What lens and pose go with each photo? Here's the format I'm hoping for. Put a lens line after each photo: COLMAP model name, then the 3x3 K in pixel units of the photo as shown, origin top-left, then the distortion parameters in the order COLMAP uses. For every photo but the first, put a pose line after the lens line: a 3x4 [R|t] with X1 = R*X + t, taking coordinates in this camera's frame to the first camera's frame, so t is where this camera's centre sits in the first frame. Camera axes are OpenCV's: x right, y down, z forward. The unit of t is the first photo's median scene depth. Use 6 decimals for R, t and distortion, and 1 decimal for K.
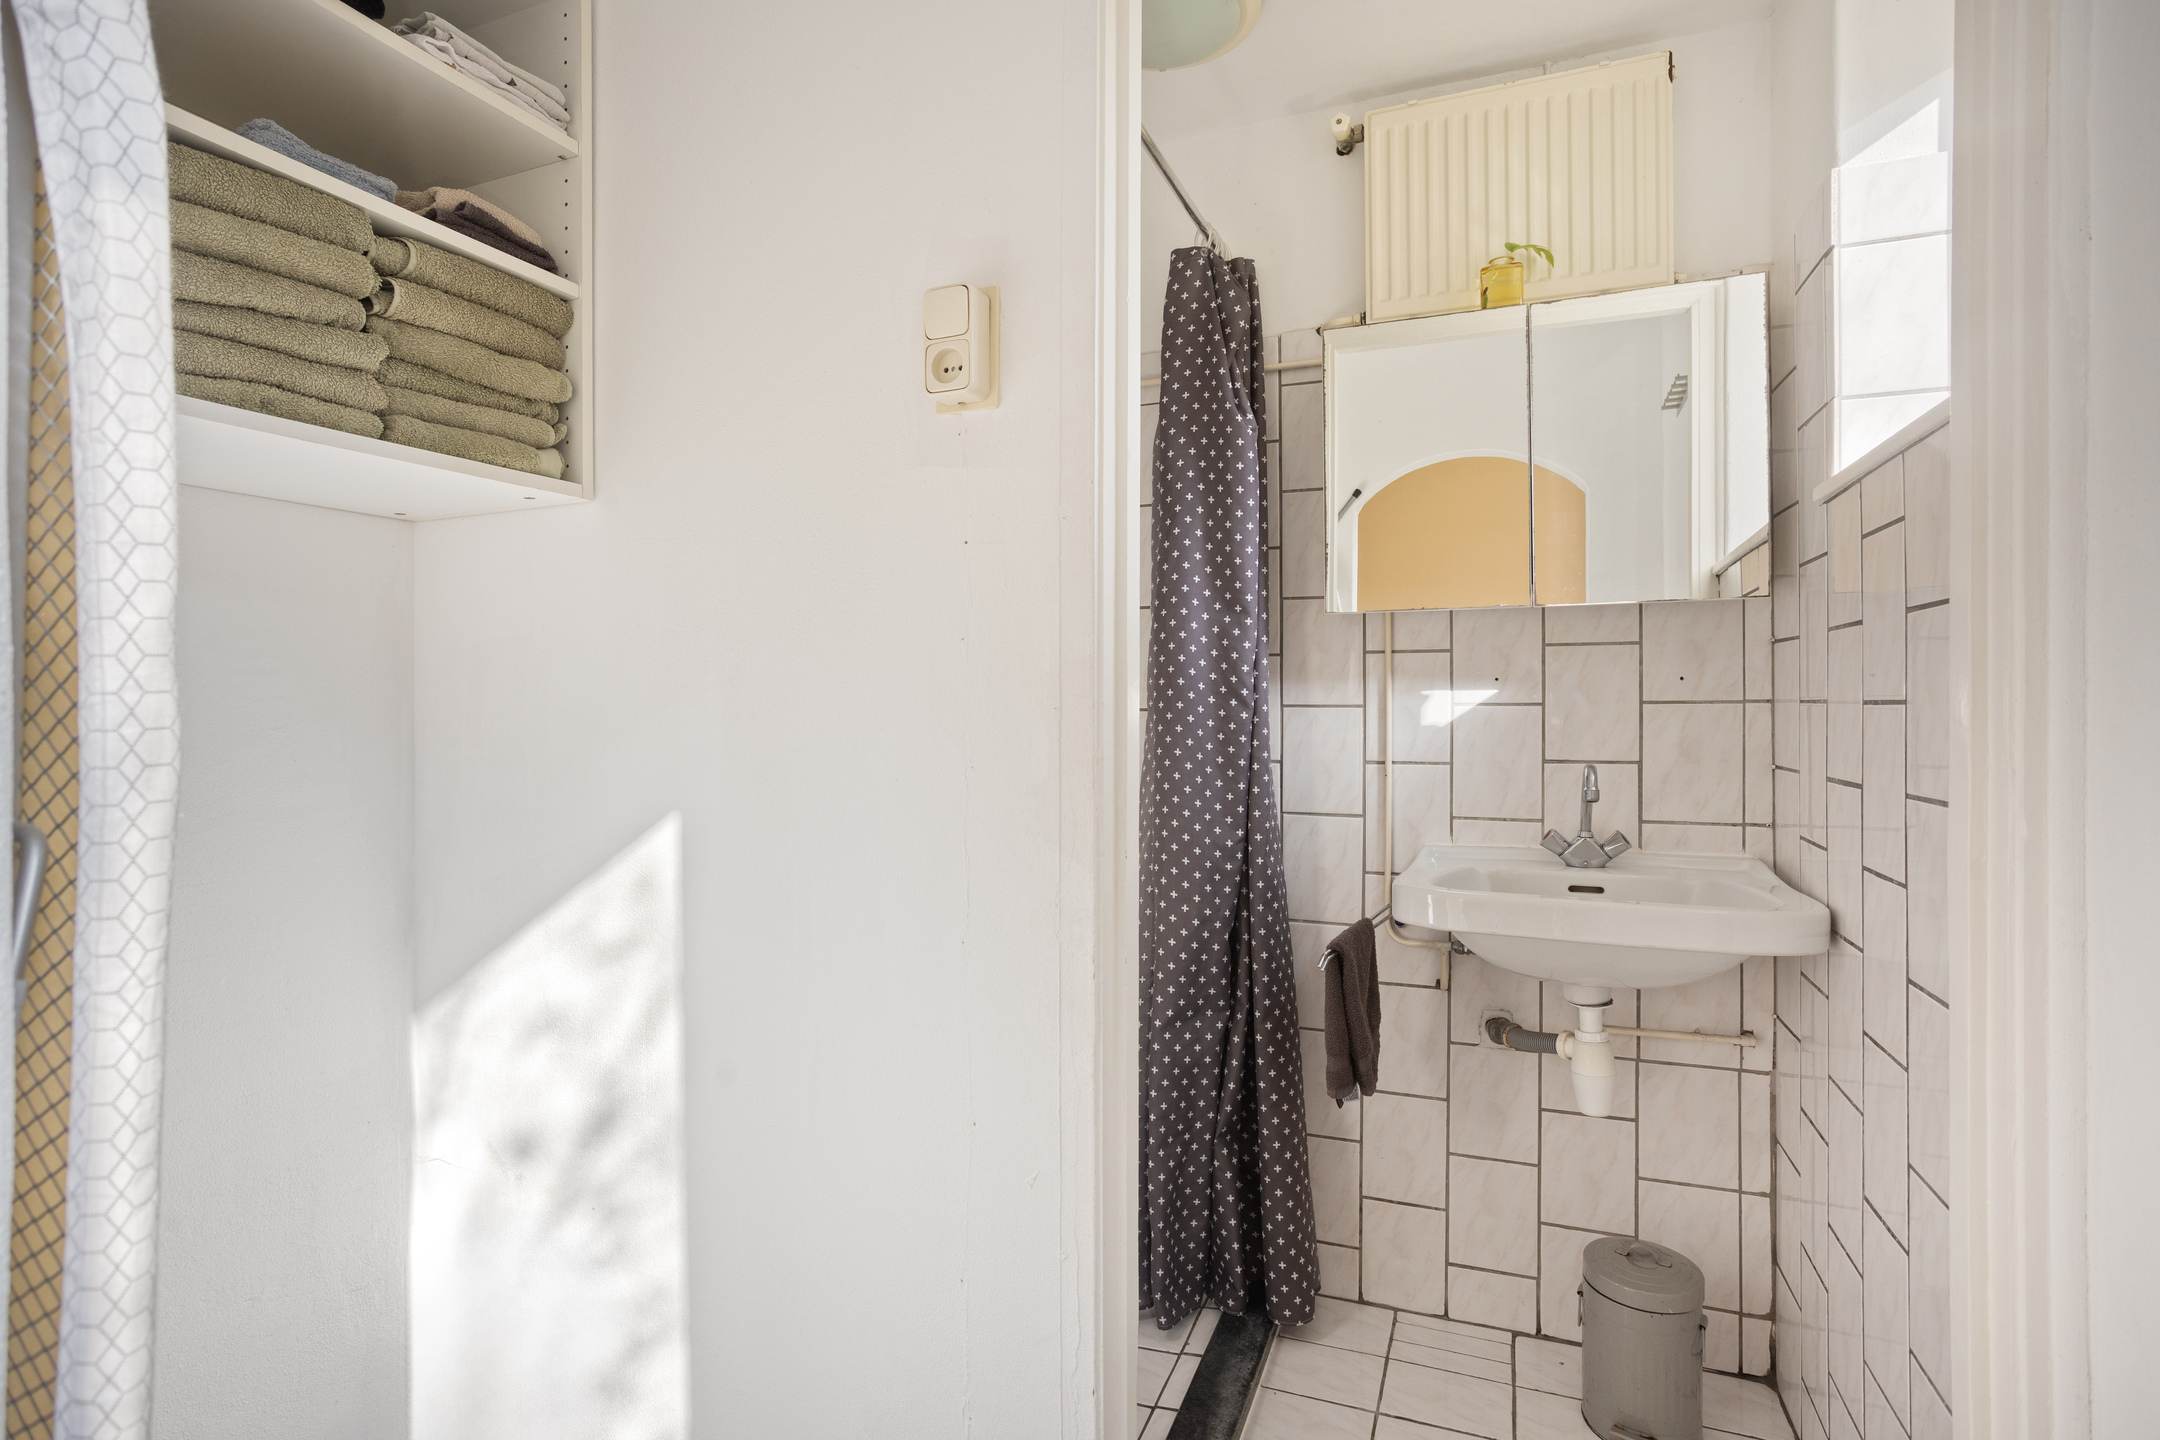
lens RADIAL K [[1061.1, 0, 1078.3], [0, 1061.1, 699.3], [0, 0, 1]] dist [-0.057708, 0.040110]
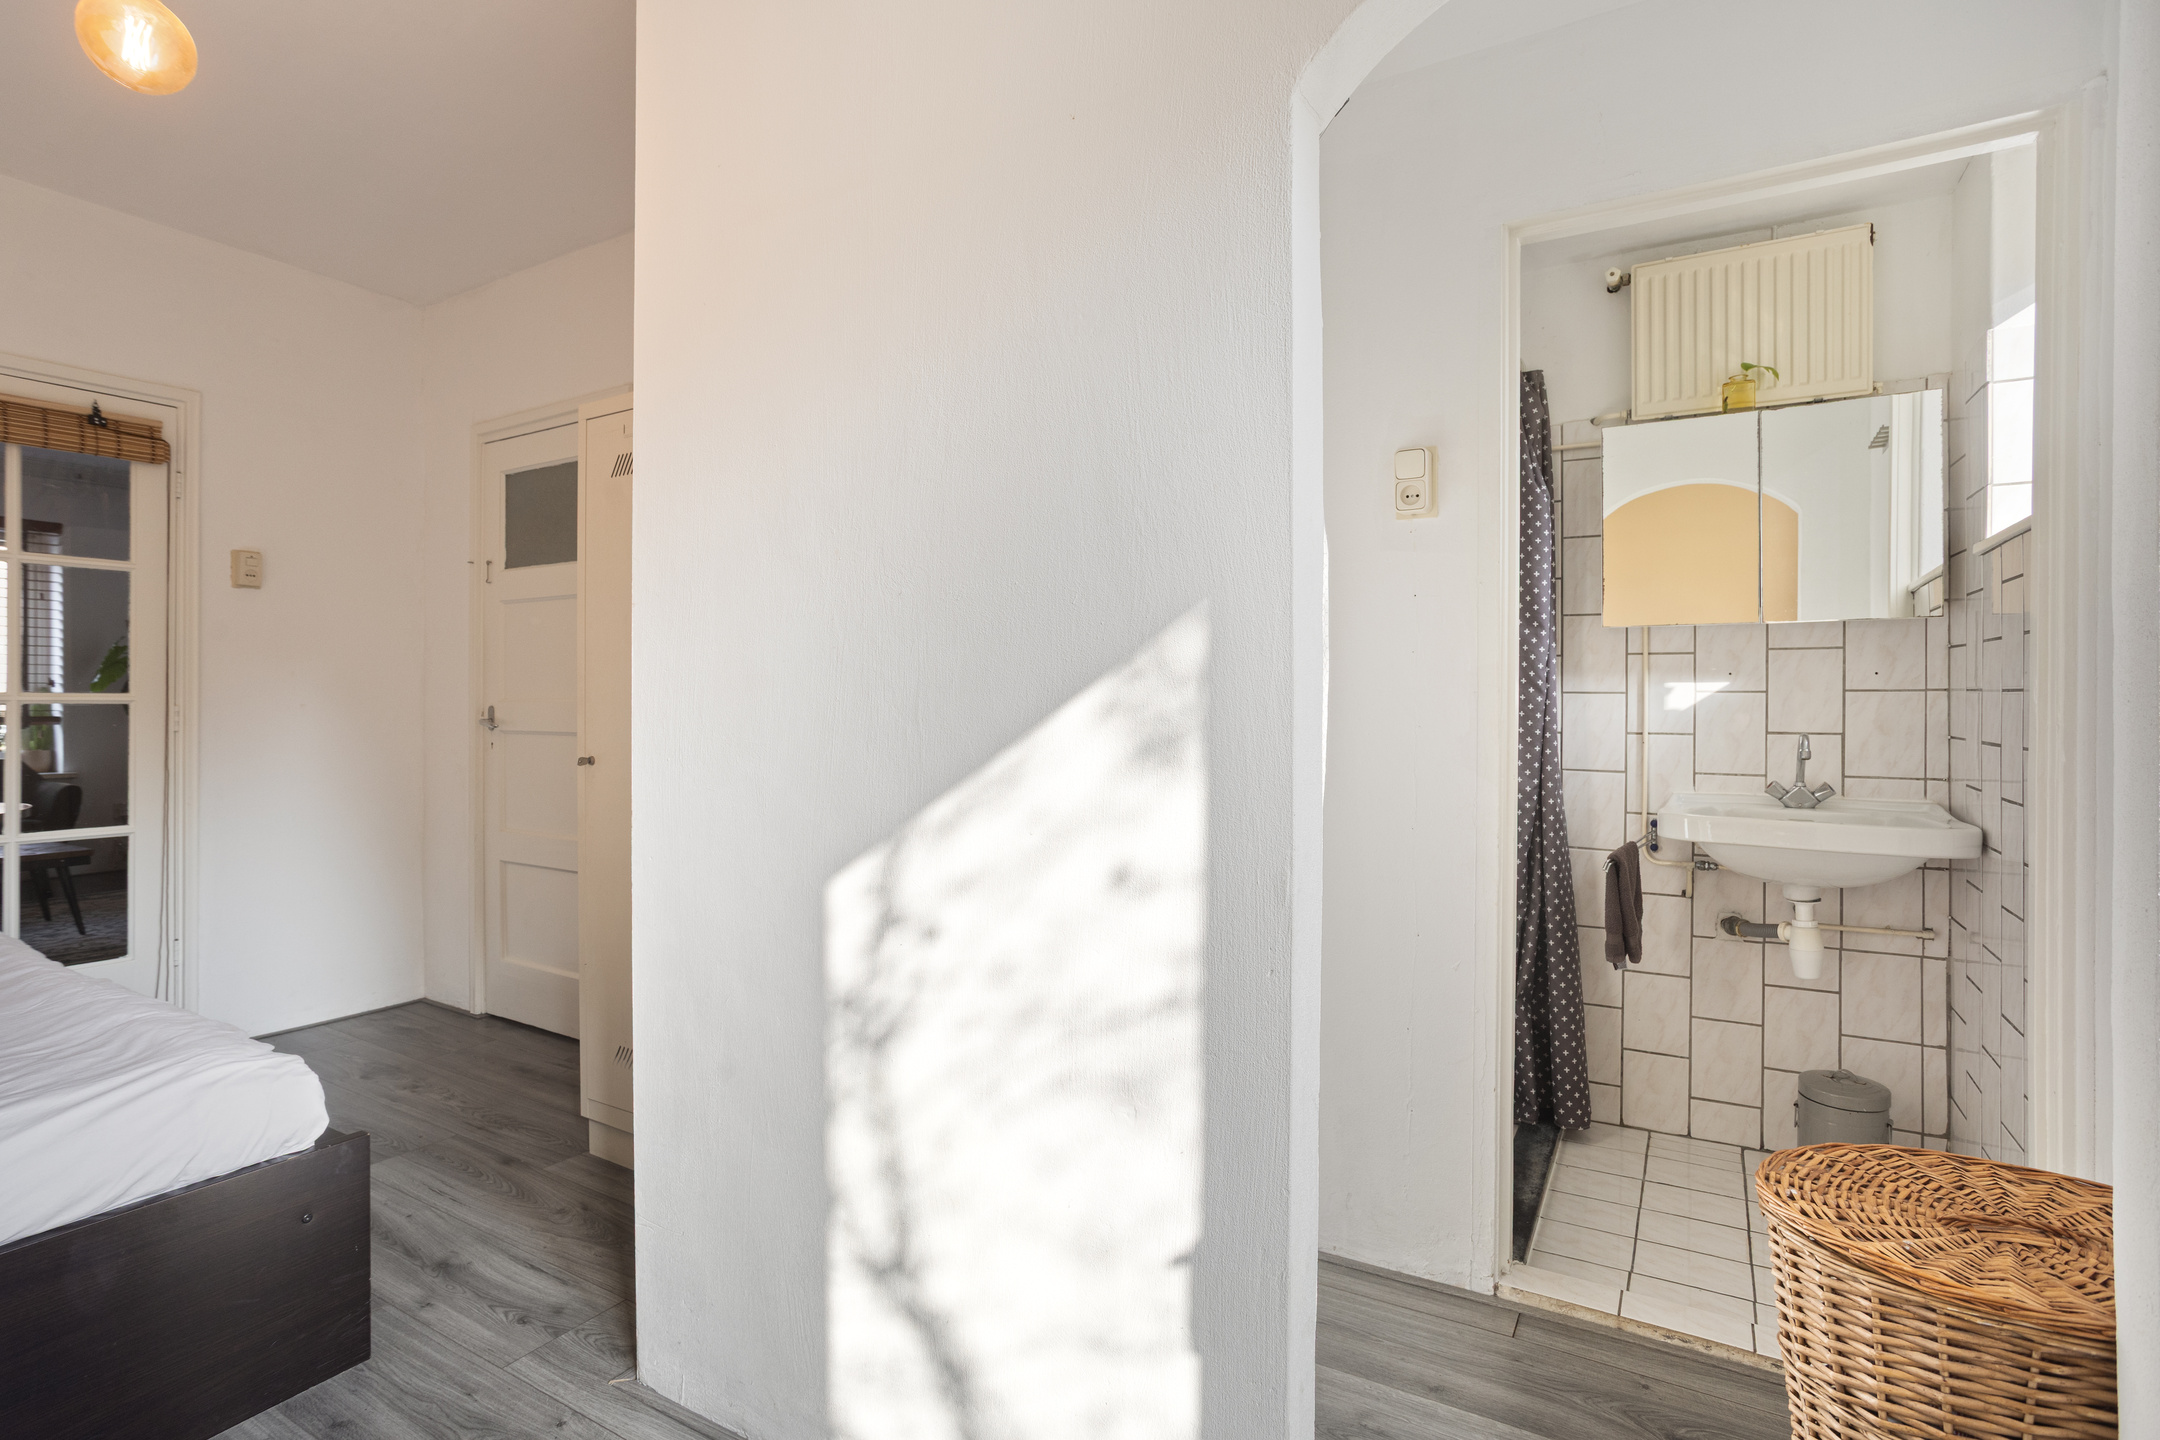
lens RADIAL K [[1059.9, 0, 1080.6], [0, 1059.9, 693.2], [0, 0, 1]] dist [-0.047690, 0.031890]
pose [[0.989208, 0.003218, -0.146484, -0.258503], [-0.002531, 0.999985, 0.004873, 0.002296], [0.146497, -0.004450, 0.989201, -0.510183]]
